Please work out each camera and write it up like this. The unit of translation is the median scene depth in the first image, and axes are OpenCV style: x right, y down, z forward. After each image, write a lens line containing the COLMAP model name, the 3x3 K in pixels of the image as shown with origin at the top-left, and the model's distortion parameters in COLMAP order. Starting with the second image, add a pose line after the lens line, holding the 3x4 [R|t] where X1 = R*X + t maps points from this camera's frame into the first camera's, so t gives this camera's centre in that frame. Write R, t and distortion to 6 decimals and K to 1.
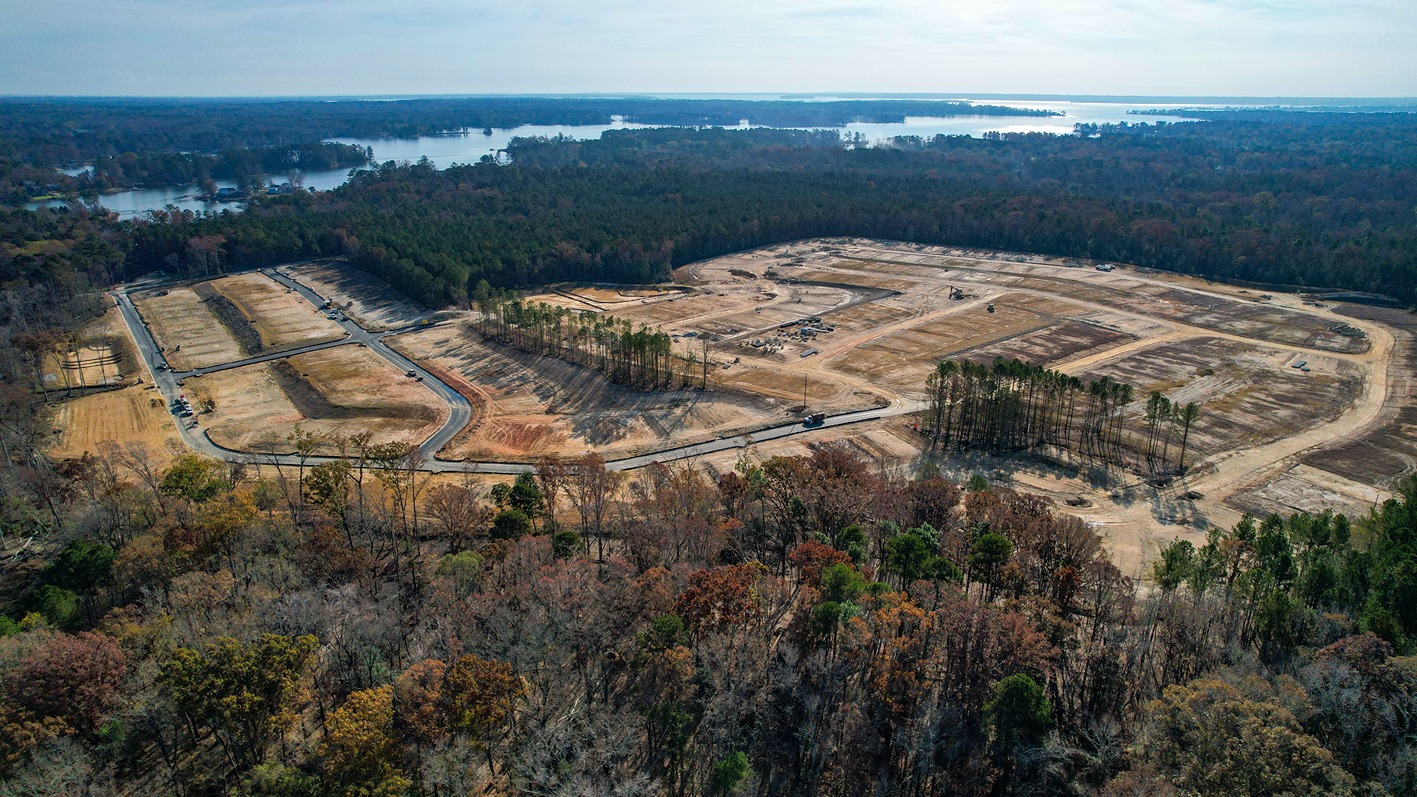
lens RADIAL K [[919.5, 0, 713.4], [0, 919.5, 401.5], [0, 0, 1]] dist [-0.060147, 0.045271]
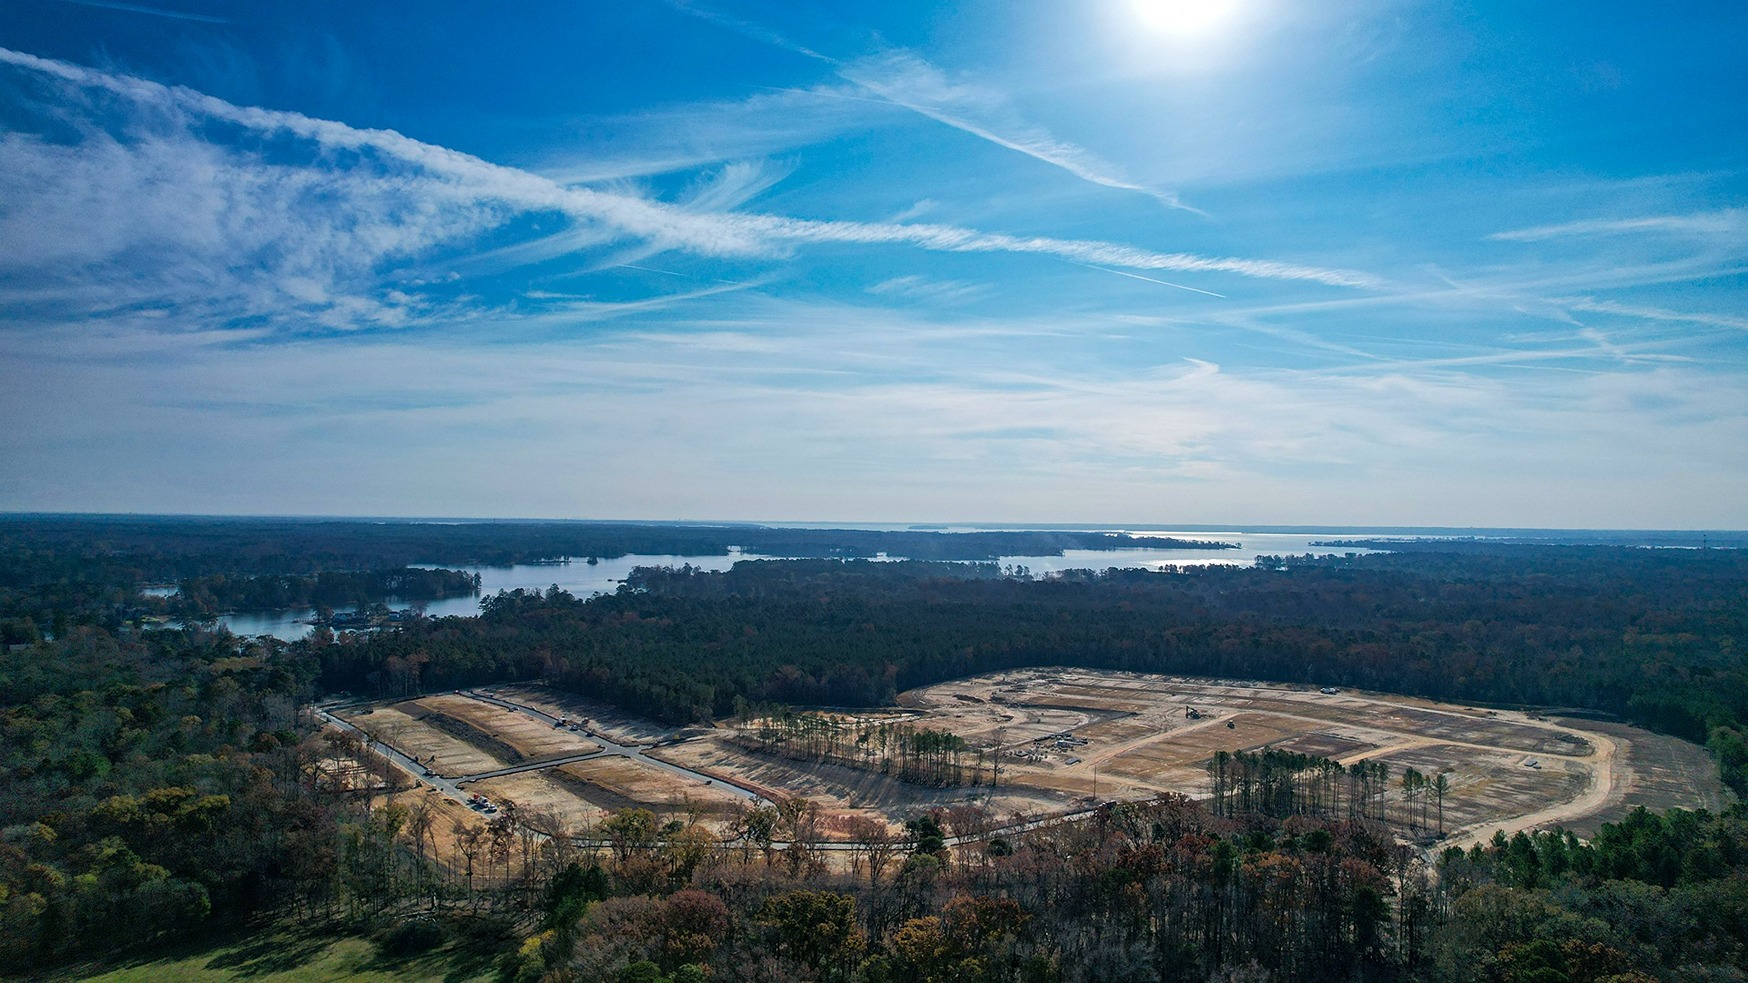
lens RADIAL K [[1134.3, 0, 875.0], [0, 1134.3, 481.4], [0, 0, 1]] dist [-0.060147, 0.045271]
pose [[0.998889, 0.012110, 0.045552, -0.128078], [0.004780, 0.935418, -0.353511, 0.071503], [-0.046891, 0.353336, 0.934321, -0.210468]]
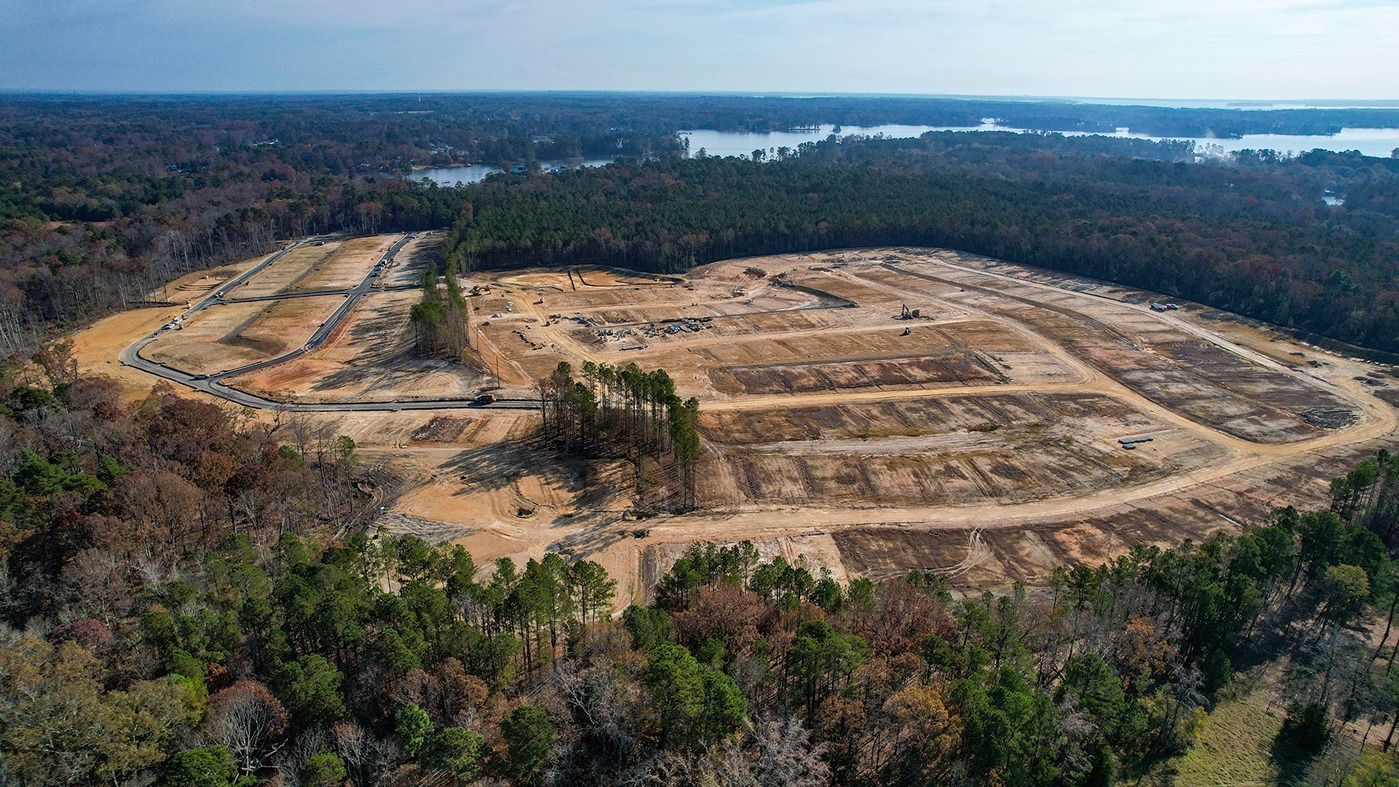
lens RADIAL K [[907.8, 0, 690.4], [0, 907.8, 393.3], [0, 0, 1]] dist [-0.060147, 0.045271]
pose [[0.889360, 0.152089, -0.431171, 0.414169], [-0.153965, 0.987597, 0.030782, -0.030247], [0.430505, 0.039009, 0.901745, 0.091590]]
